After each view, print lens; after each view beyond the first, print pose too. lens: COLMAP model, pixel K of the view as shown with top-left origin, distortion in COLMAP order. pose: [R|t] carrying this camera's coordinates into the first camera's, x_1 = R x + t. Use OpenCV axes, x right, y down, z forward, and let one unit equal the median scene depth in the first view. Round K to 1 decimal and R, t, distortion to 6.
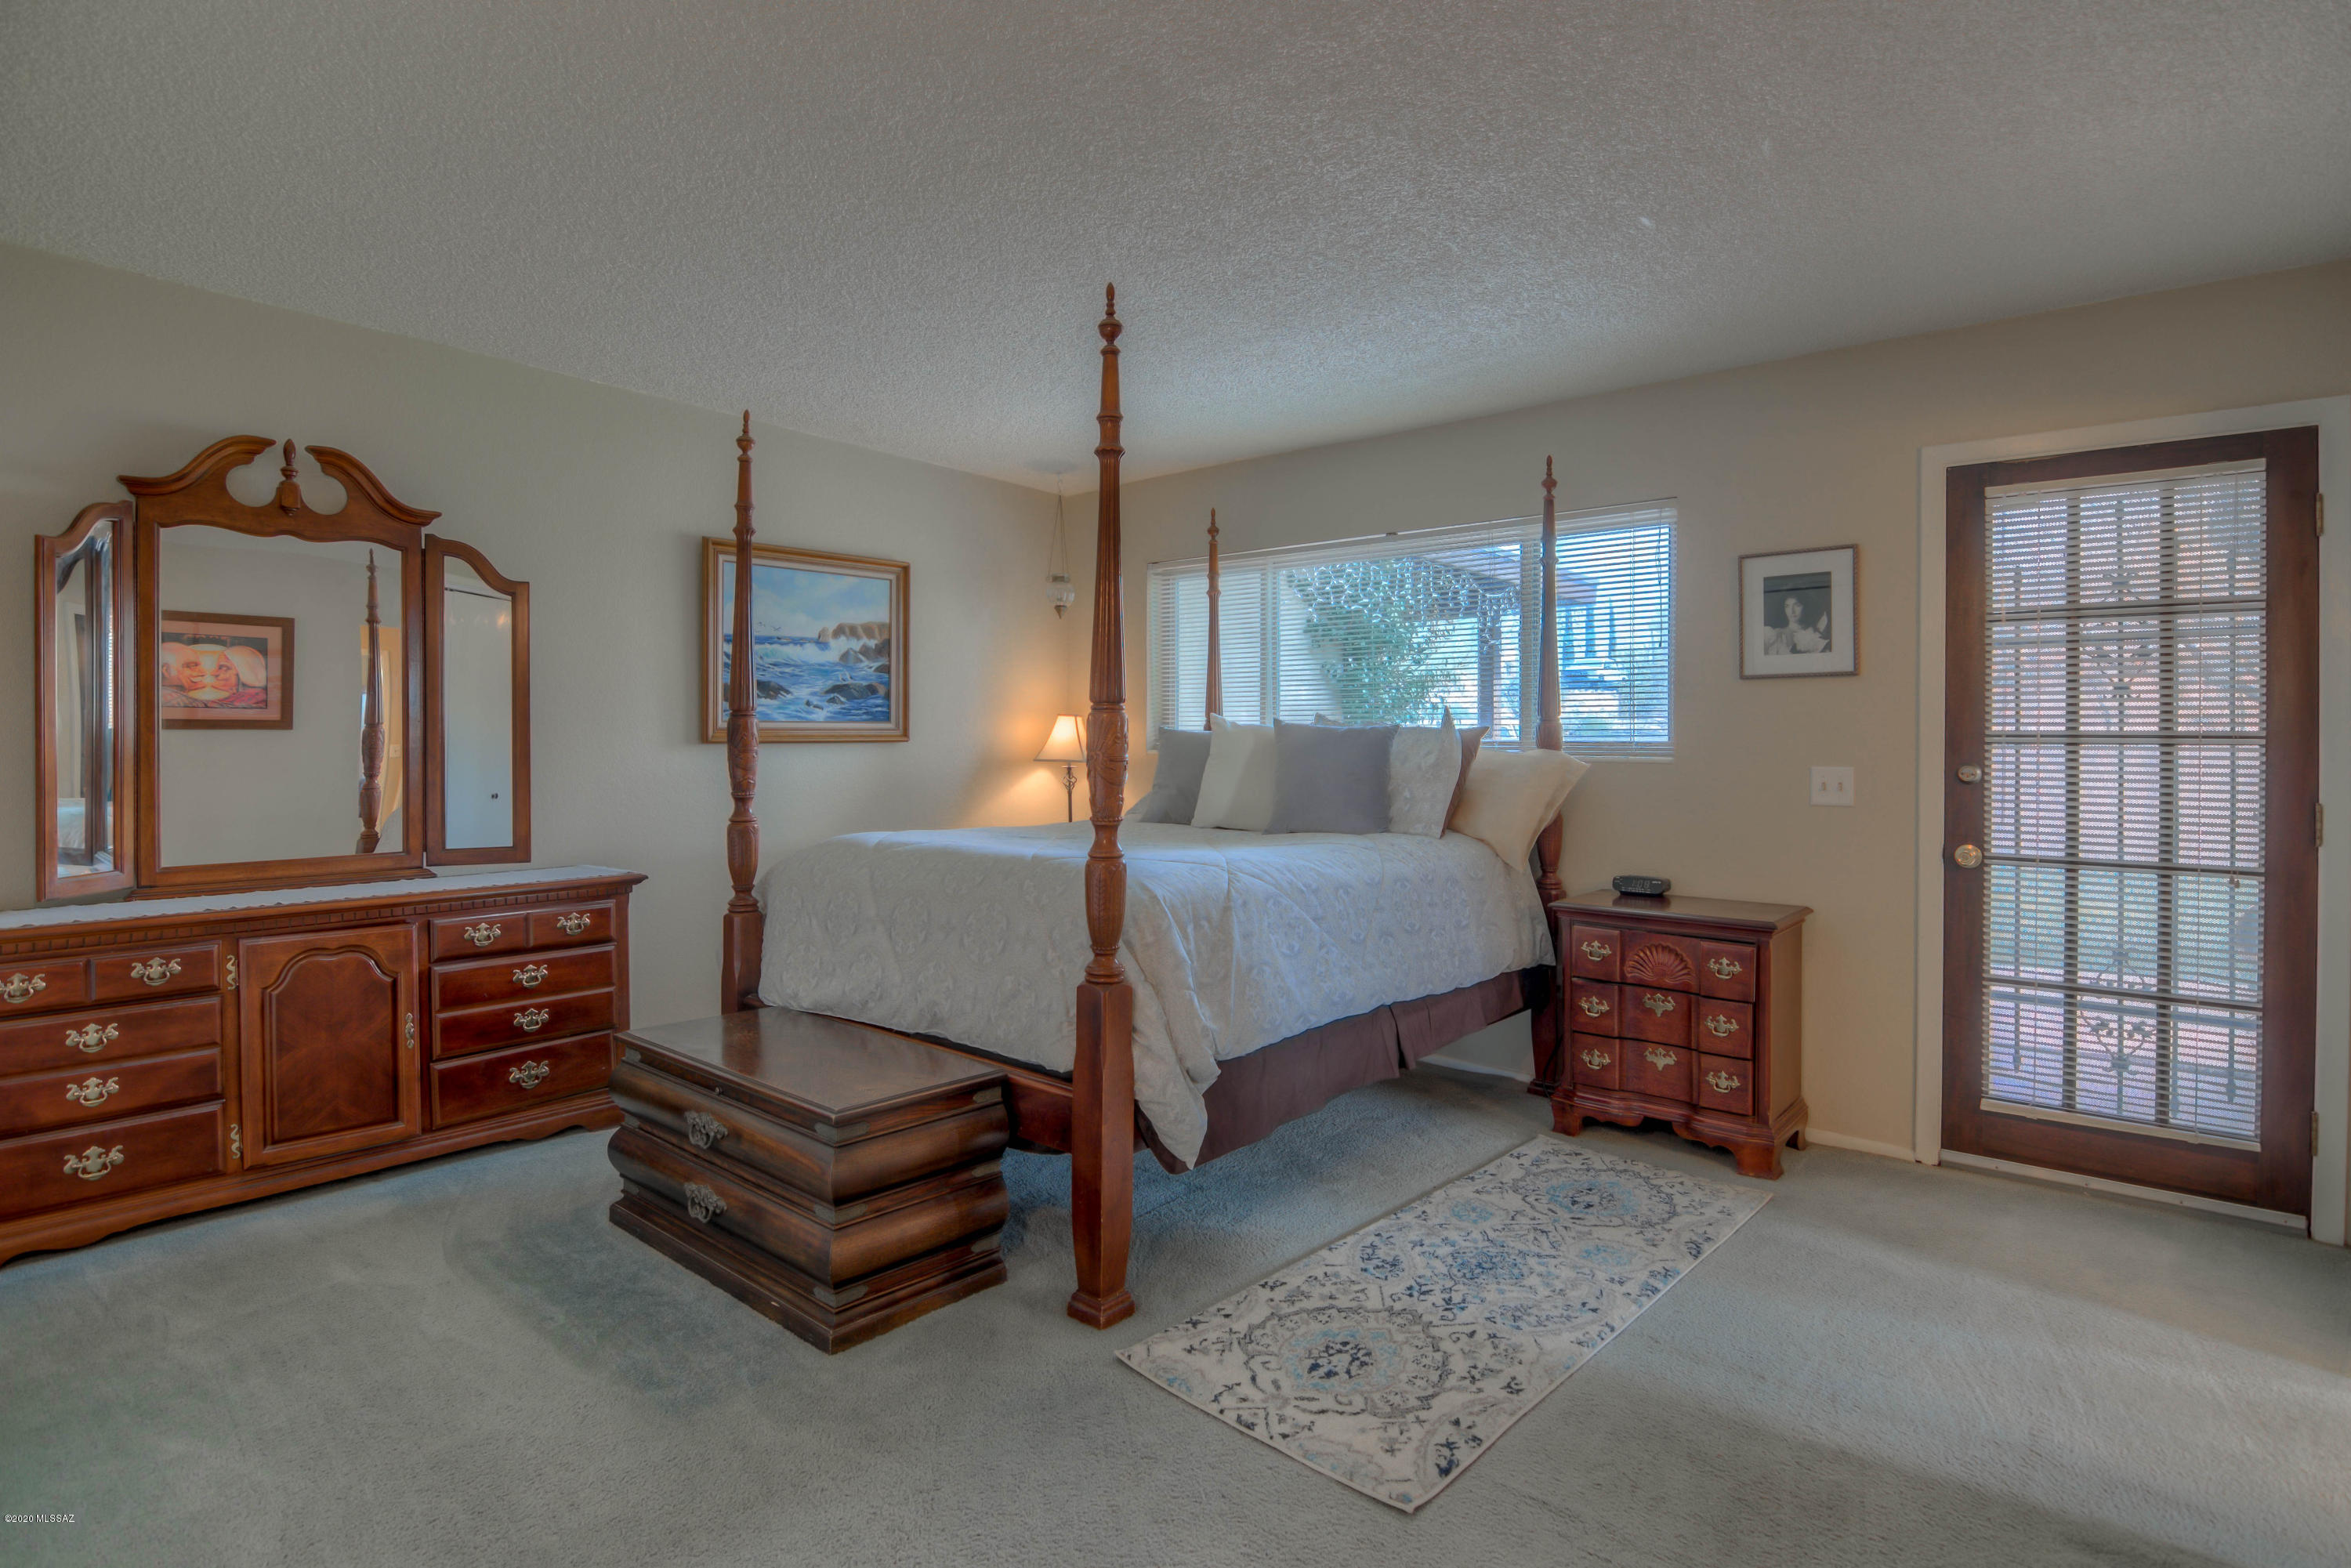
lens RADIAL K [[1251.4, 0, 1167.3], [0, 1251.4, 746.3], [0, 0, 1]] dist [-0.001733, -0.019648]
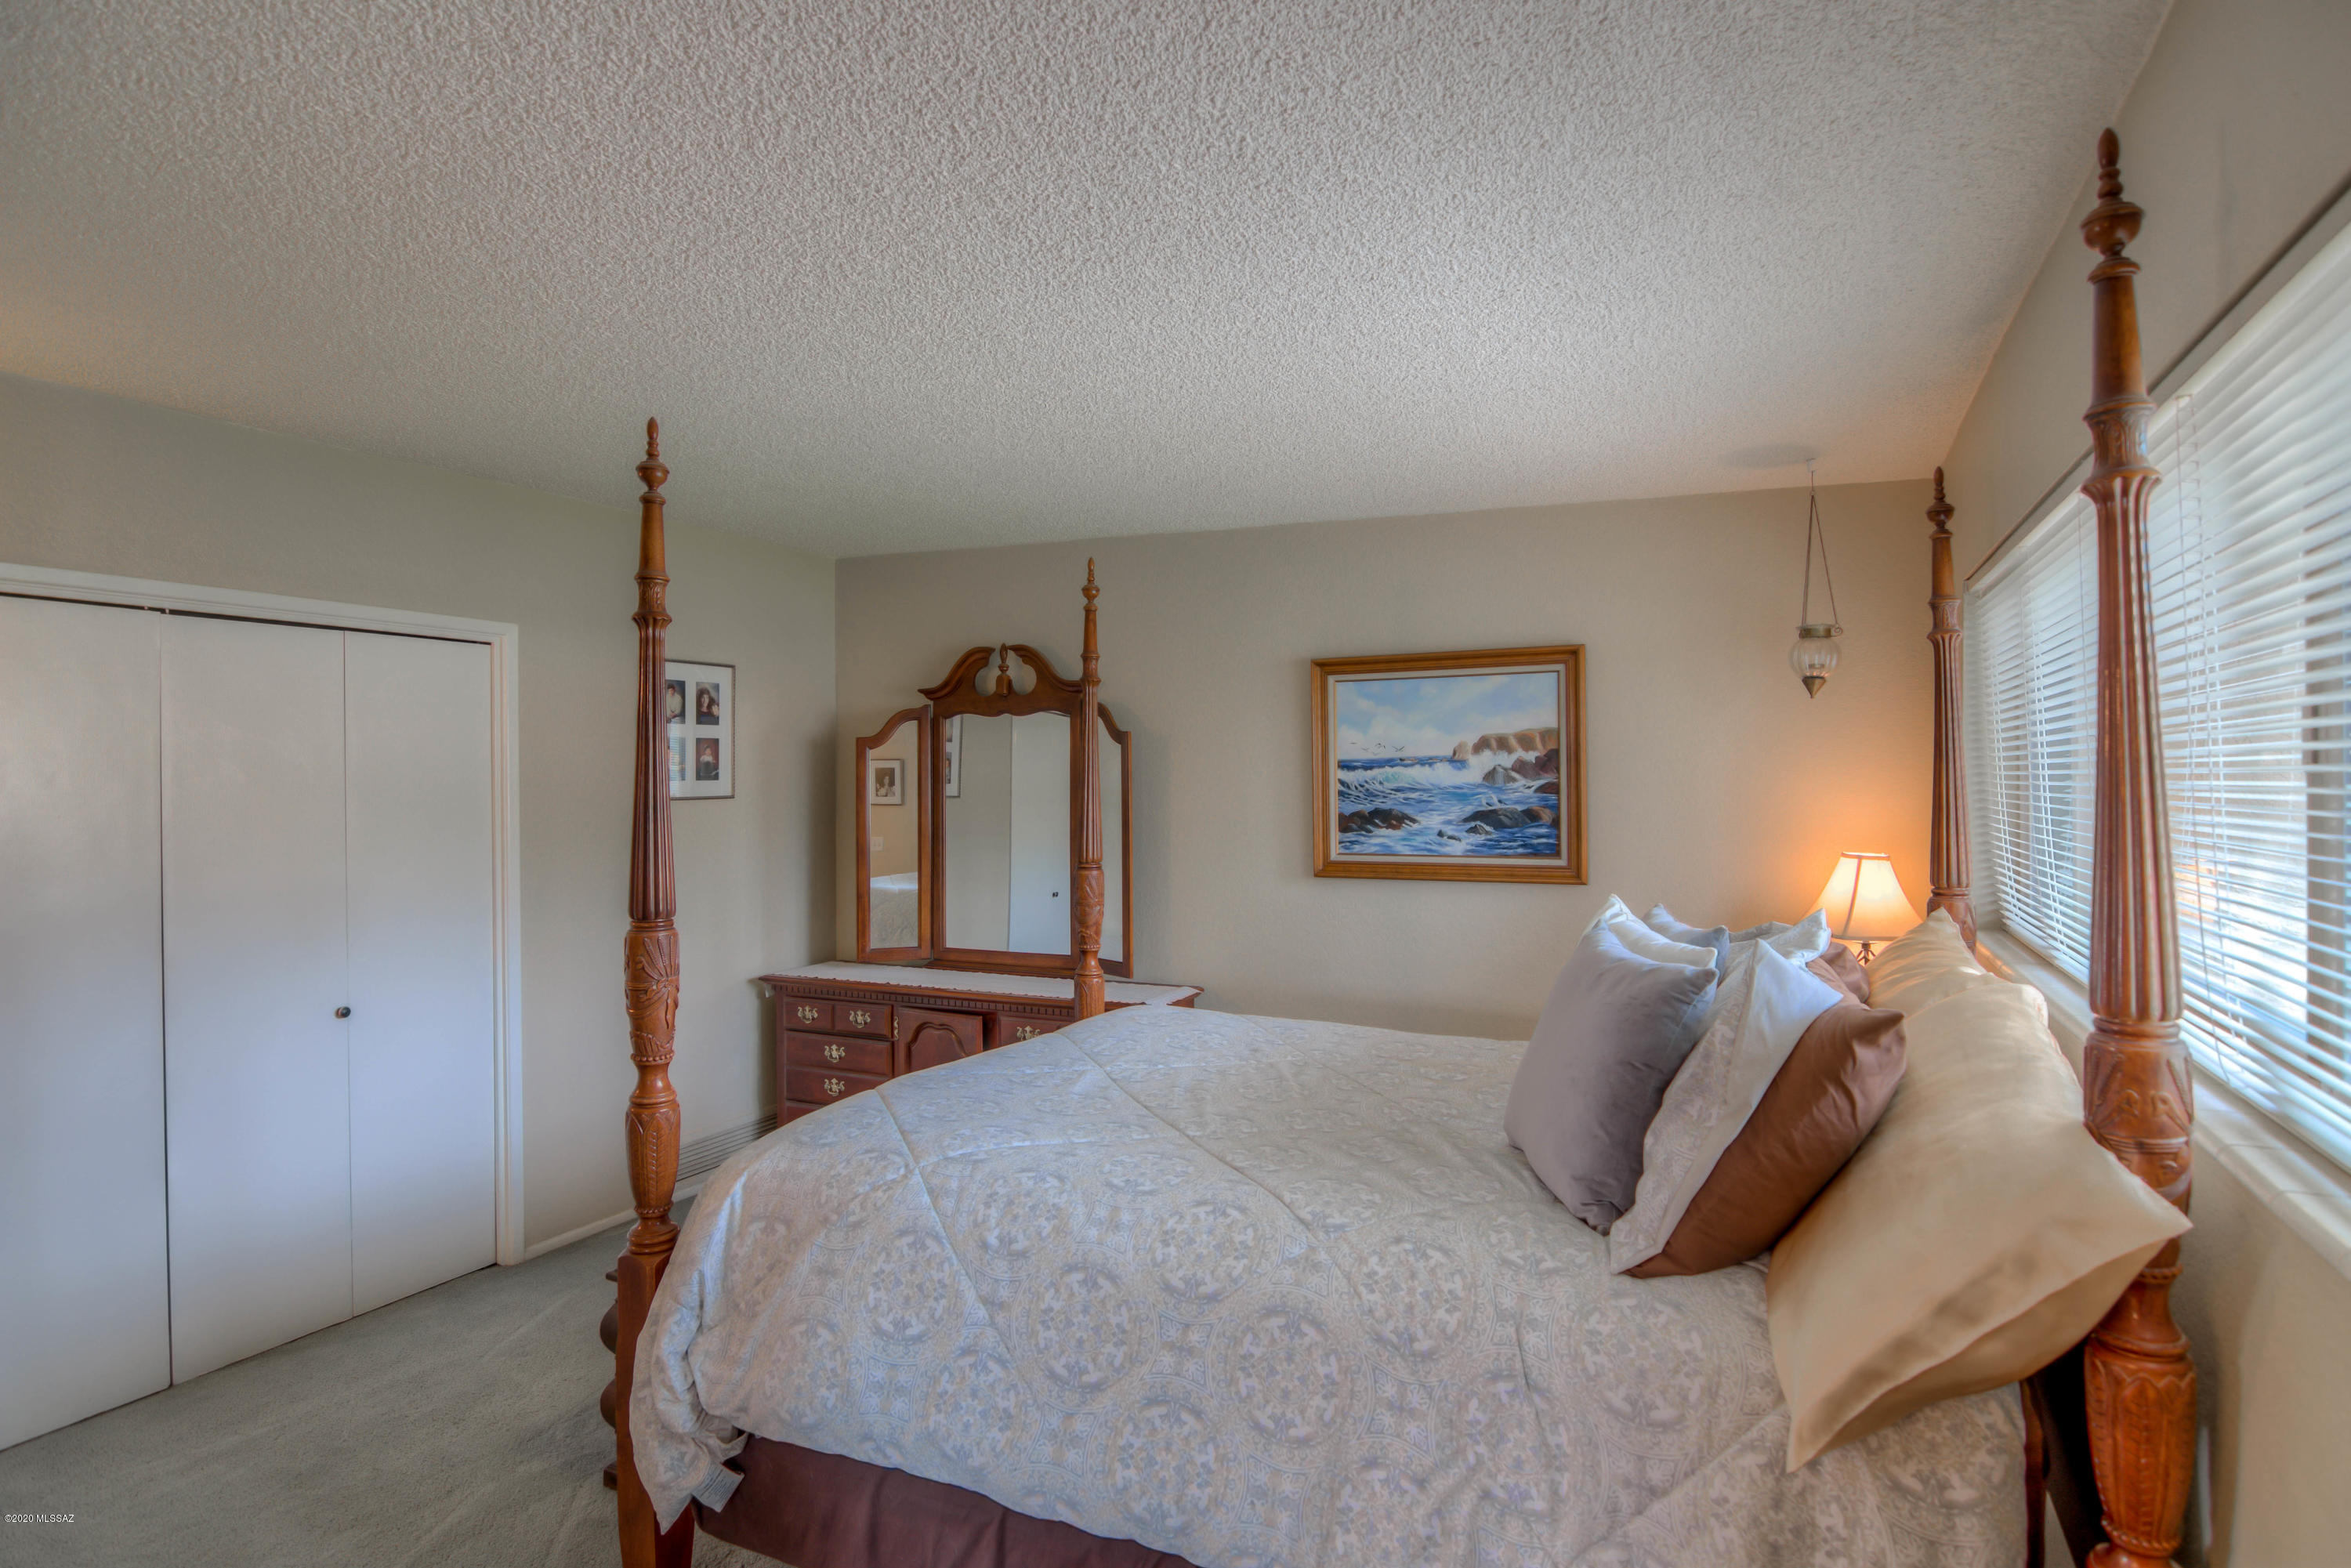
lens RADIAL K [[1193.8, 0, 1167.2], [0, 1193.8, 788.2], [0, 0, 1]] dist [-0.005676, -0.010704]
pose [[0.259334, 0.001779, -0.965786, 0.582929], [-0.000019, 0.999998, 0.001837, -0.087829], [0.965788, -0.000458, 0.259334, 0.808798]]
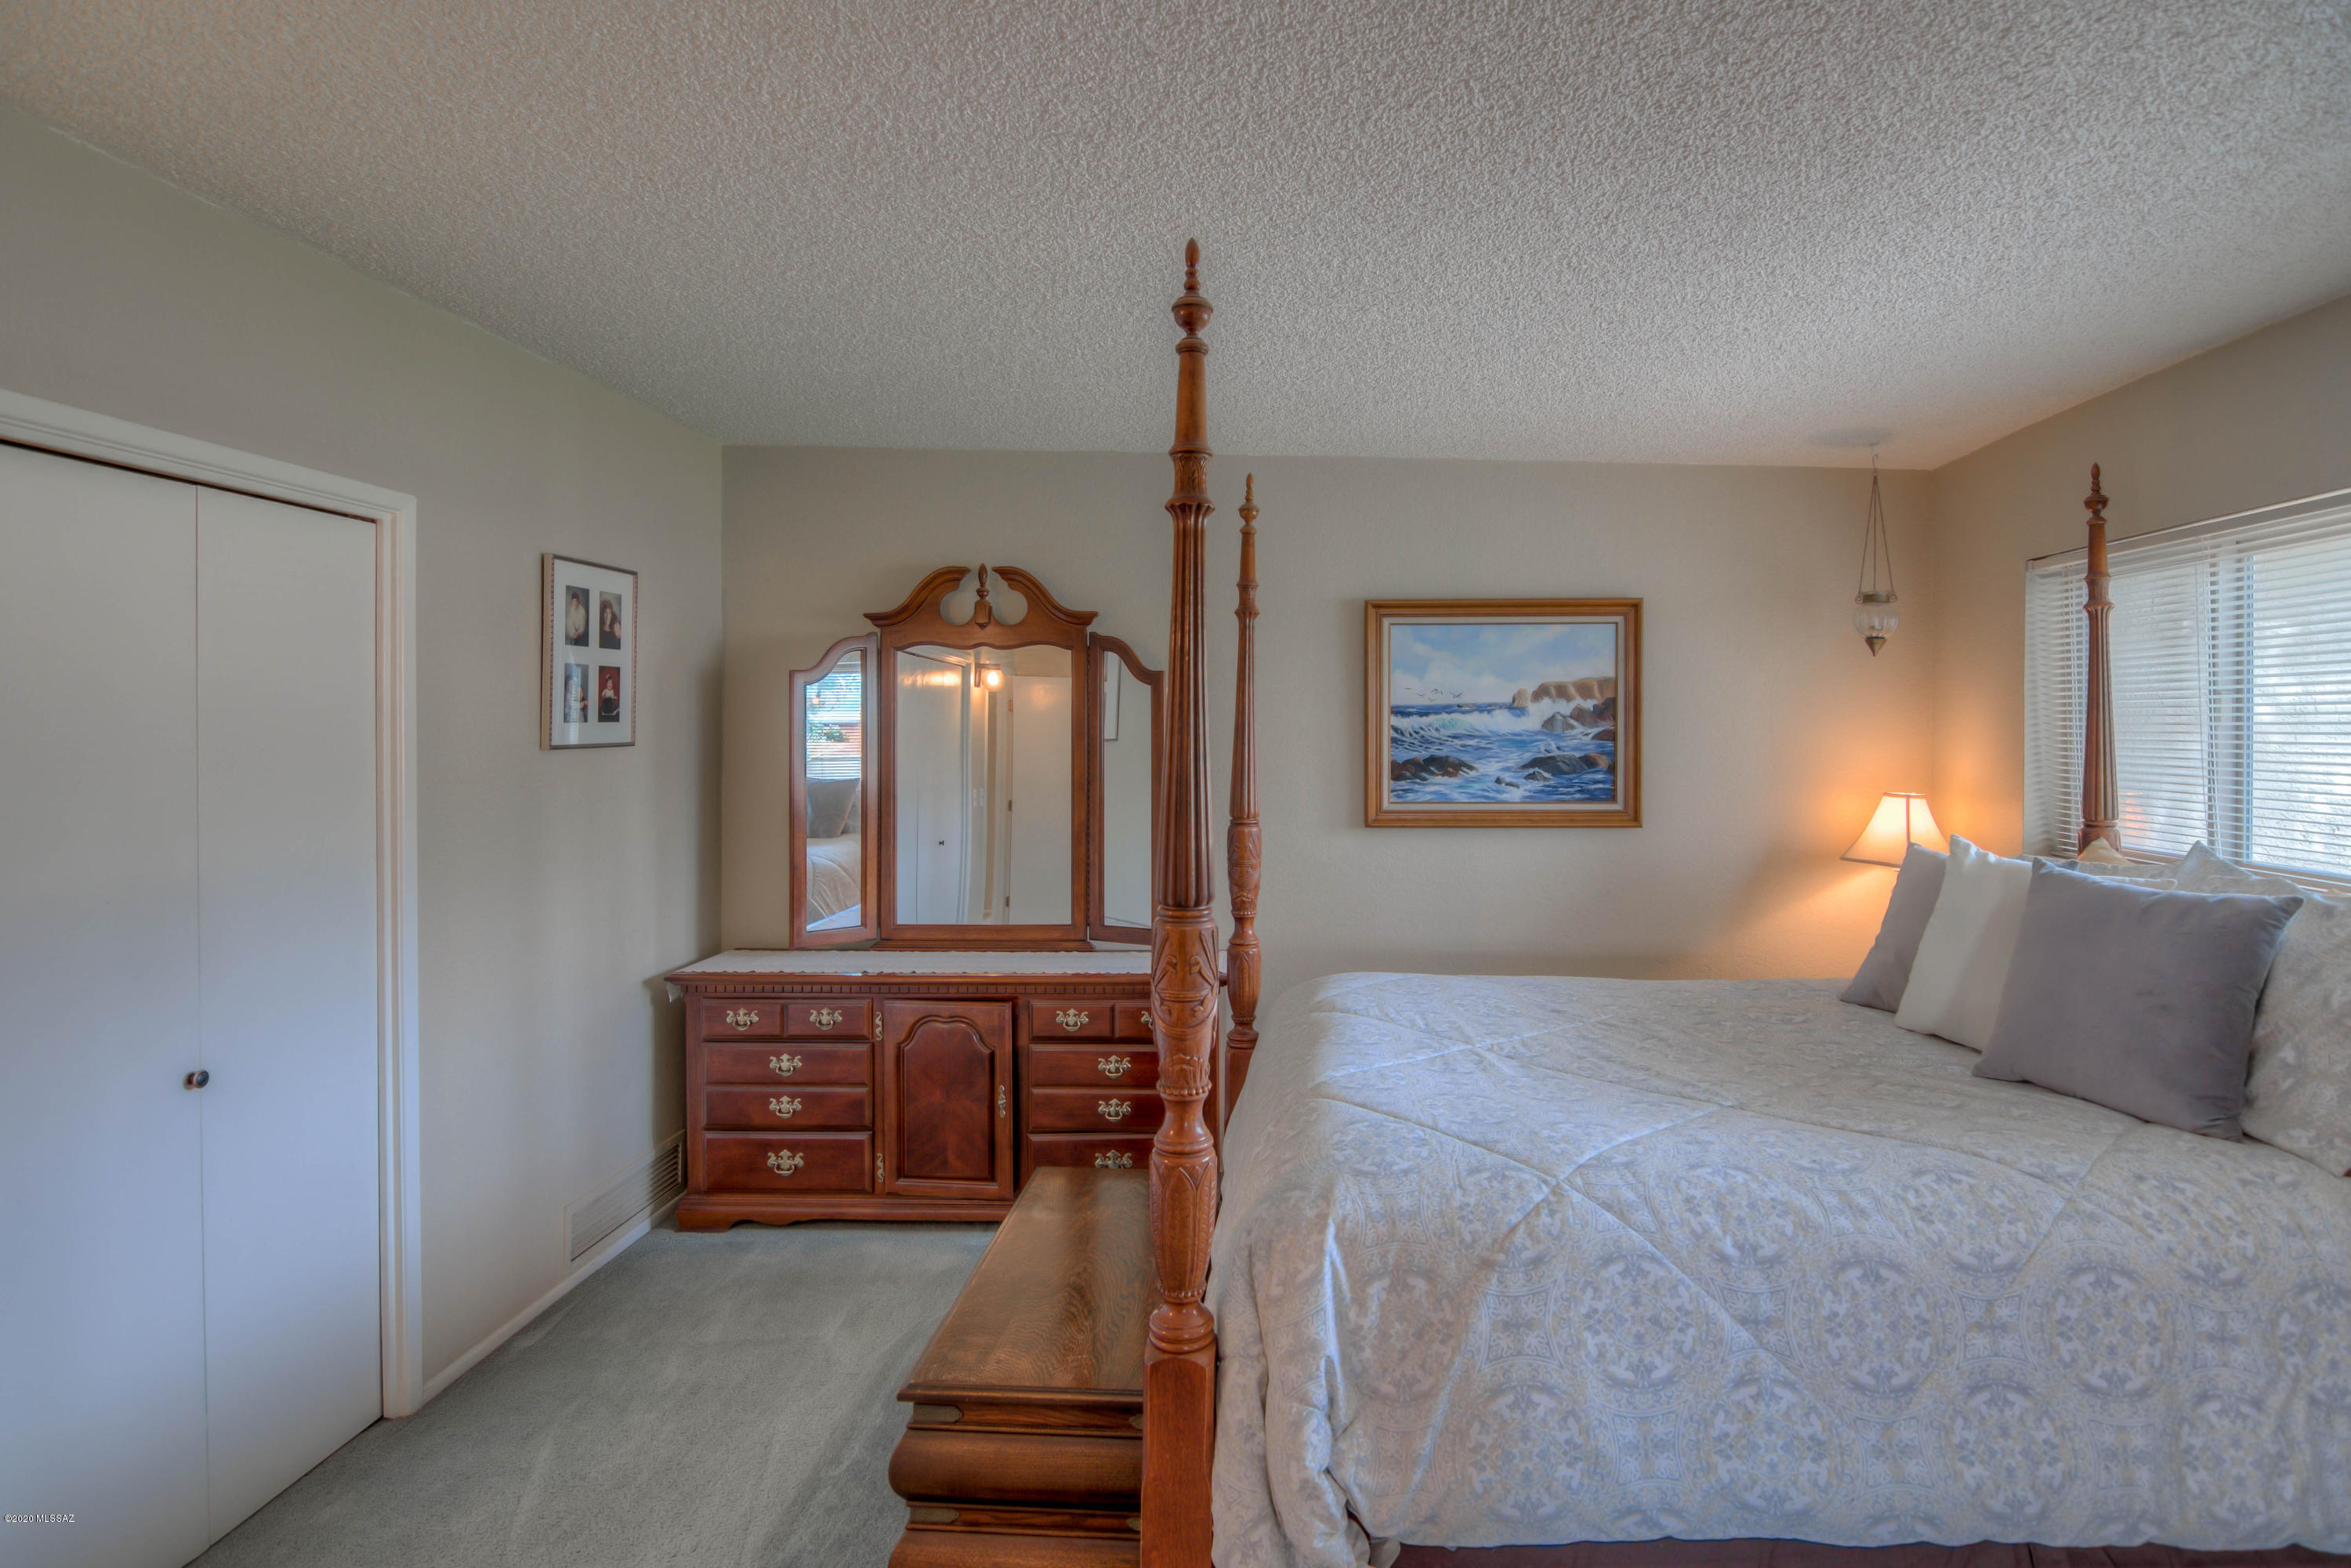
lens RADIAL K [[1221.5, 0, 1235.6], [0, 1221.5, 739.5], [0, 0, 1]] dist [-0.008903, -0.008745]
pose [[0.626644, 0.005791, -0.779284, 0.321093], [-0.003517, 0.999983, 0.004603, -0.086124], [0.779297, -0.000144, 0.626654, 0.455698]]
